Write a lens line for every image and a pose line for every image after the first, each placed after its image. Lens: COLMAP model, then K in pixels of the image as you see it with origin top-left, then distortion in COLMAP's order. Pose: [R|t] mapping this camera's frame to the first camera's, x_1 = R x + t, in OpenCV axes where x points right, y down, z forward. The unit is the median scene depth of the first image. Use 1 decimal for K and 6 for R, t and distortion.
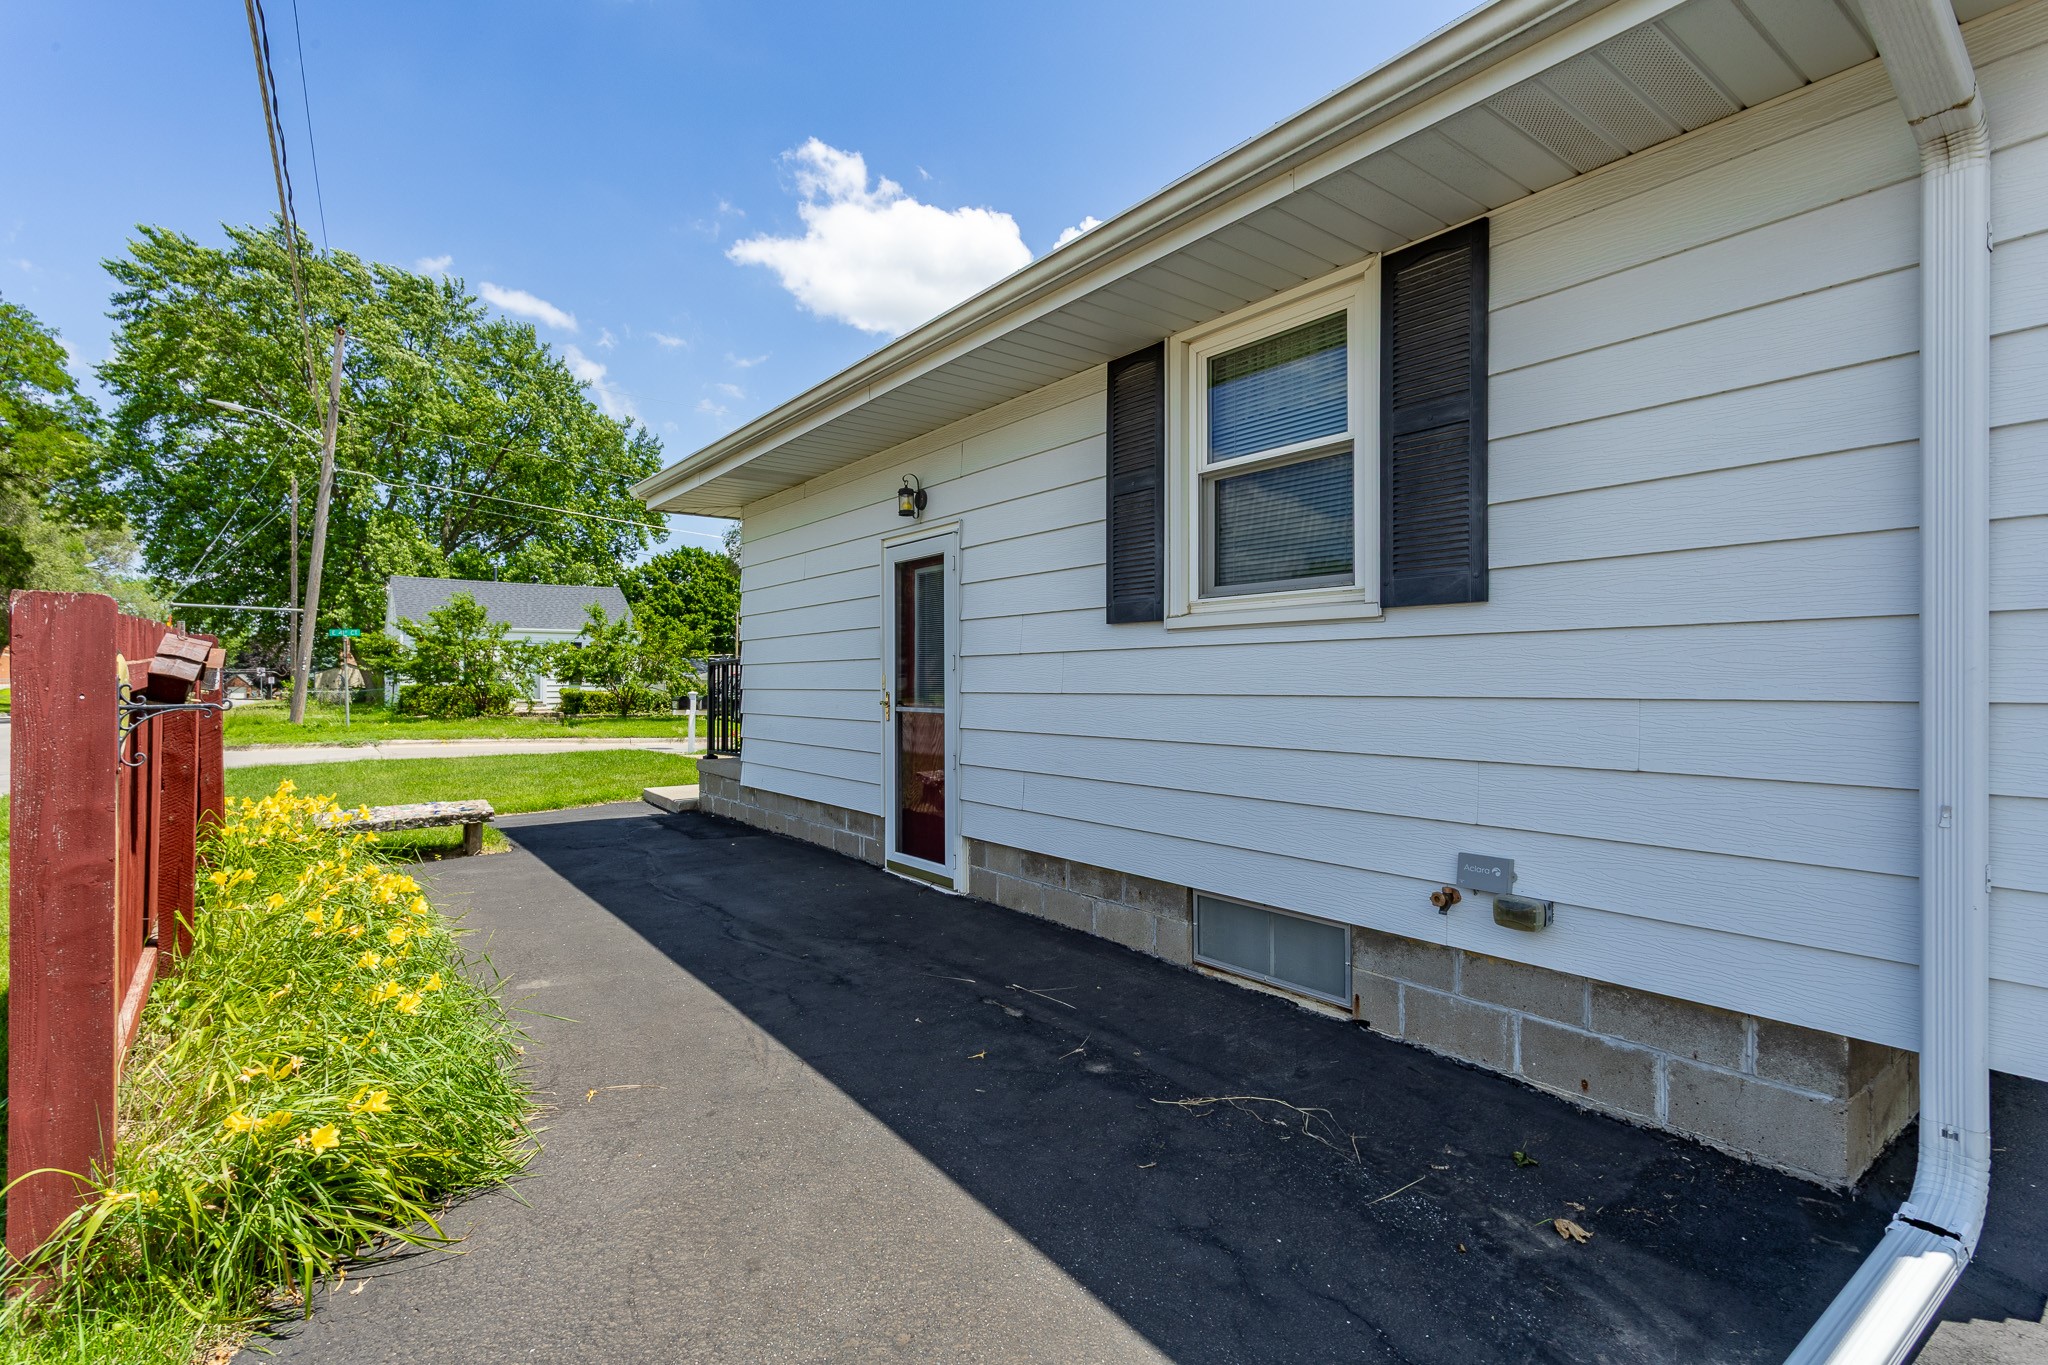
lens RADIAL K [[984.3, 0, 1016.5], [0, 984.3, 683.8], [0, 0, 1]] dist [-0.002845, 0.000211]
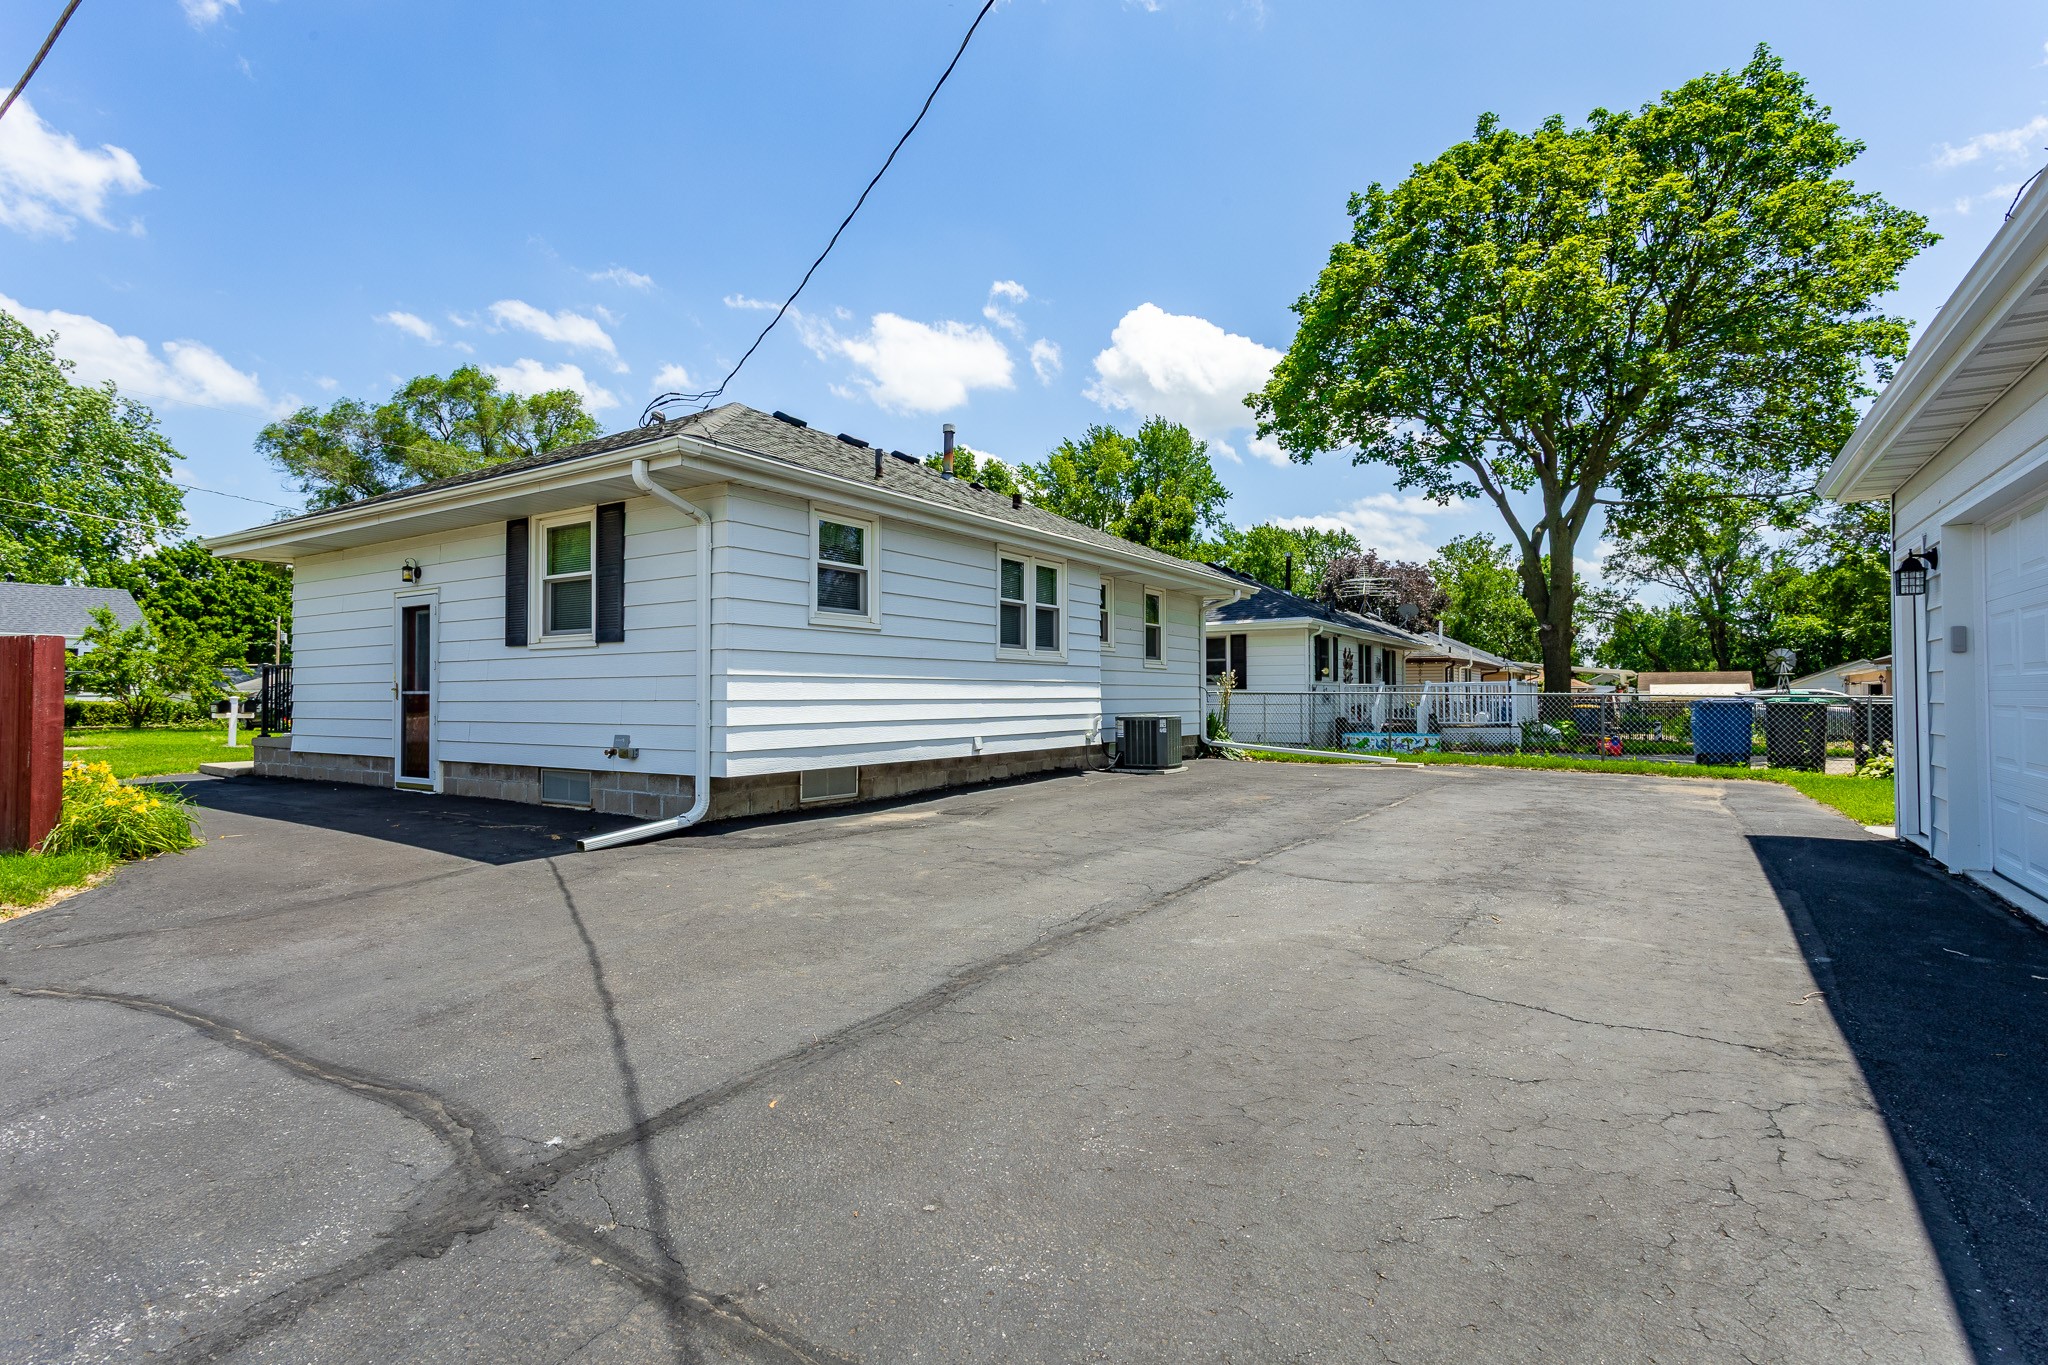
lens RADIAL K [[998.6, 0, 1005.8], [0, 998.6, 684.5], [0, 0, 1]] dist [0.004365, 0.000315]
pose [[0.937964, 0.003054, 0.346719, 0.227077], [0.002184, 0.999889, -0.014715, 0.034412], [-0.346725, 0.014560, 0.937854, -0.871333]]
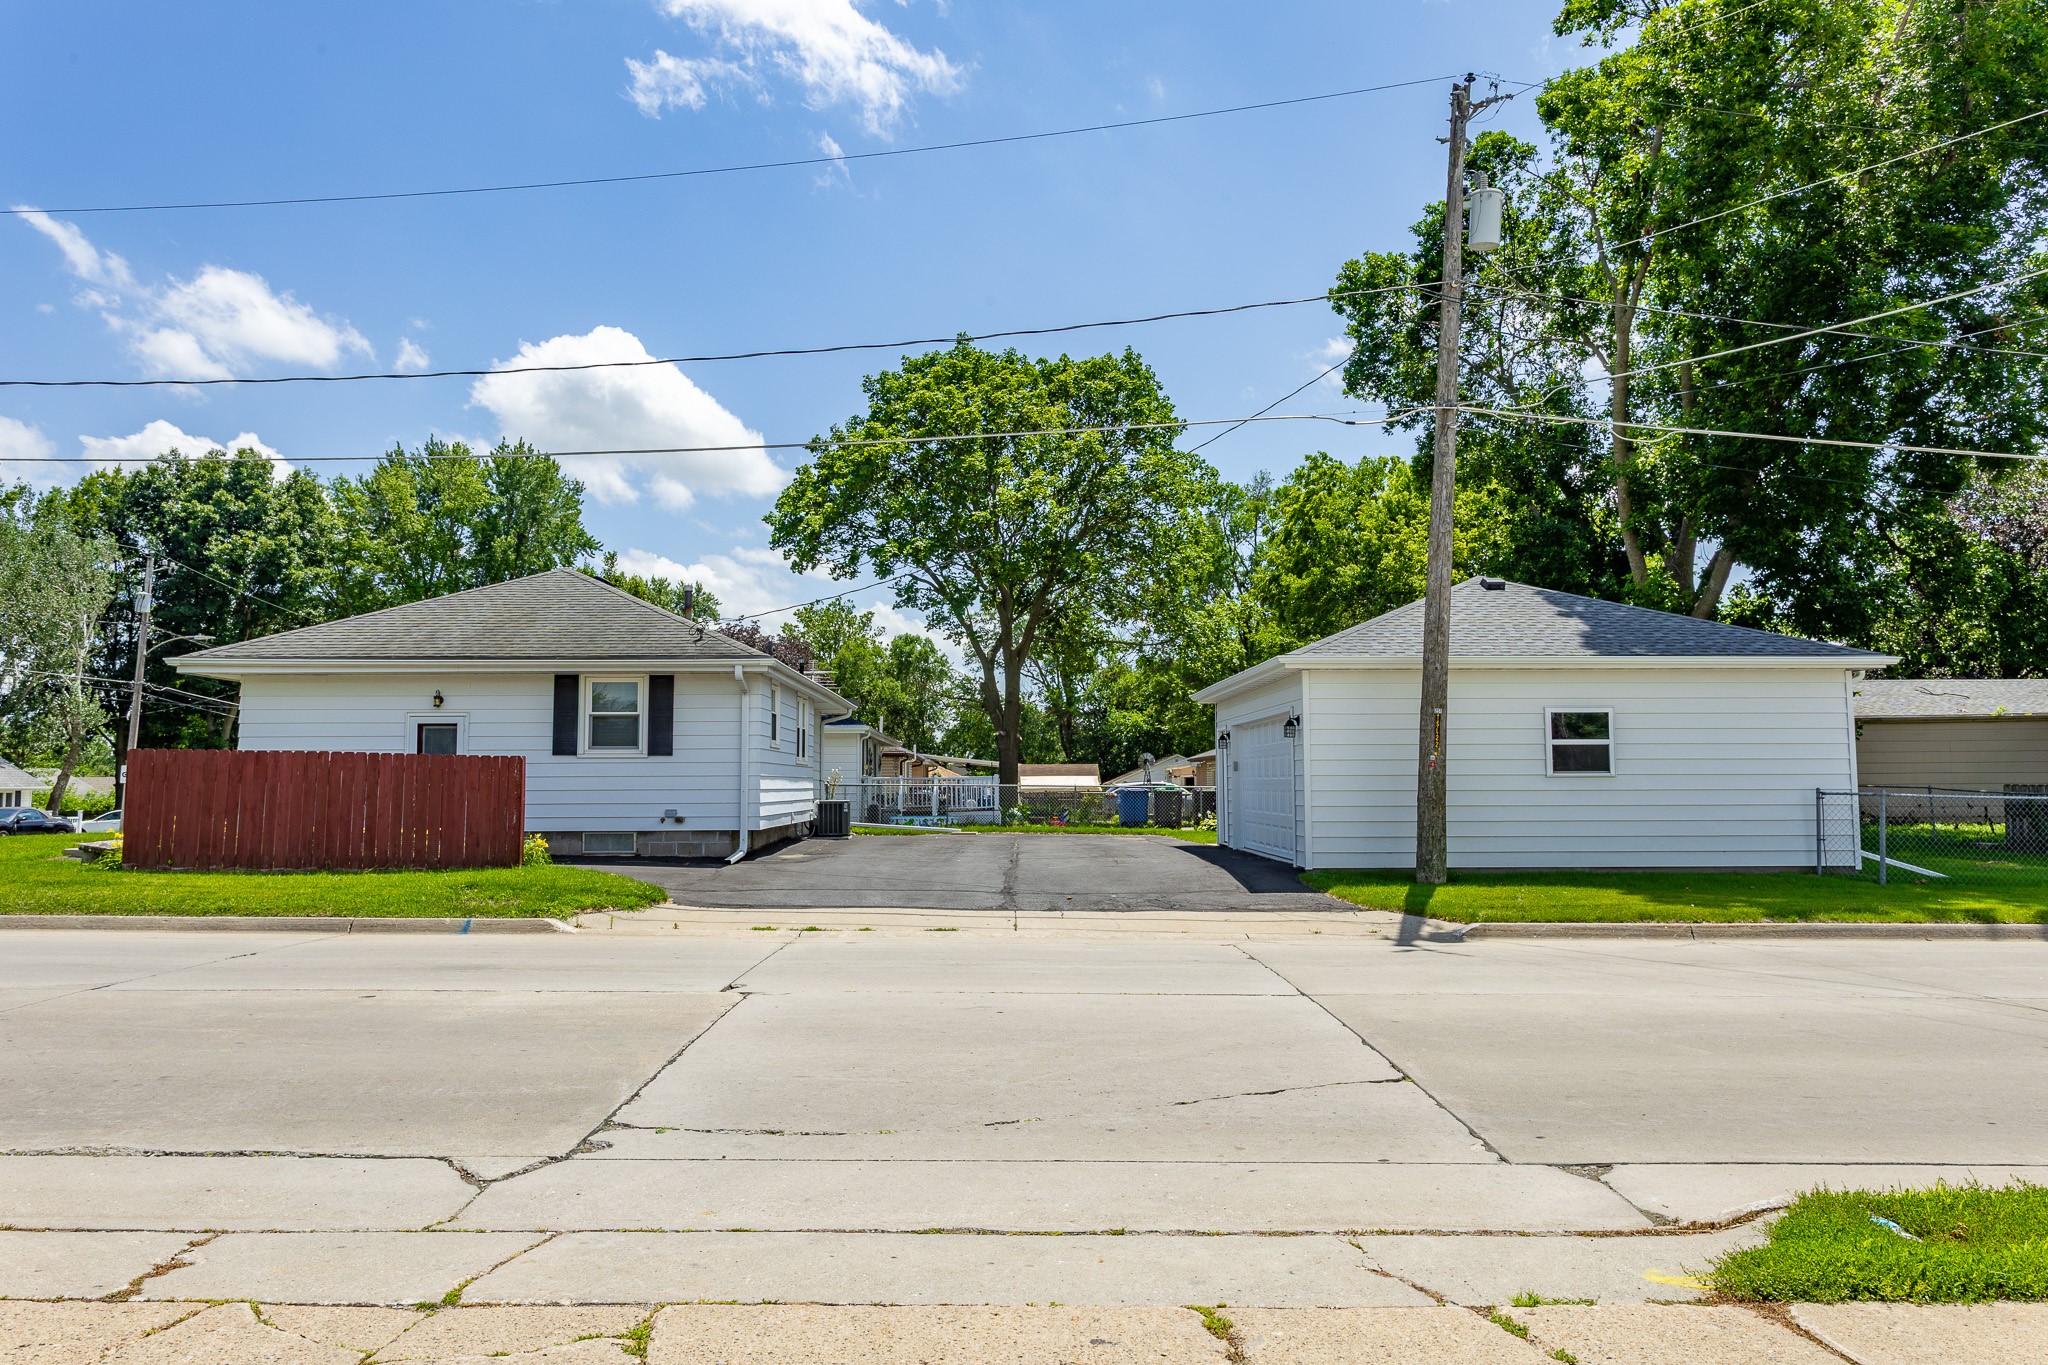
lens RADIAL K [[1417.8, 0, 1024.0], [0, 1417.8, 682.5], [0, 0, 1]] dist [-0.000009, -0.034990]
pose [[0.569188, 0.059127, 0.820078, -1.845881], [0.004490, 0.997173, -0.075011, 0.037524], [-0.822195, 0.046377, 0.567314, -1.893651]]
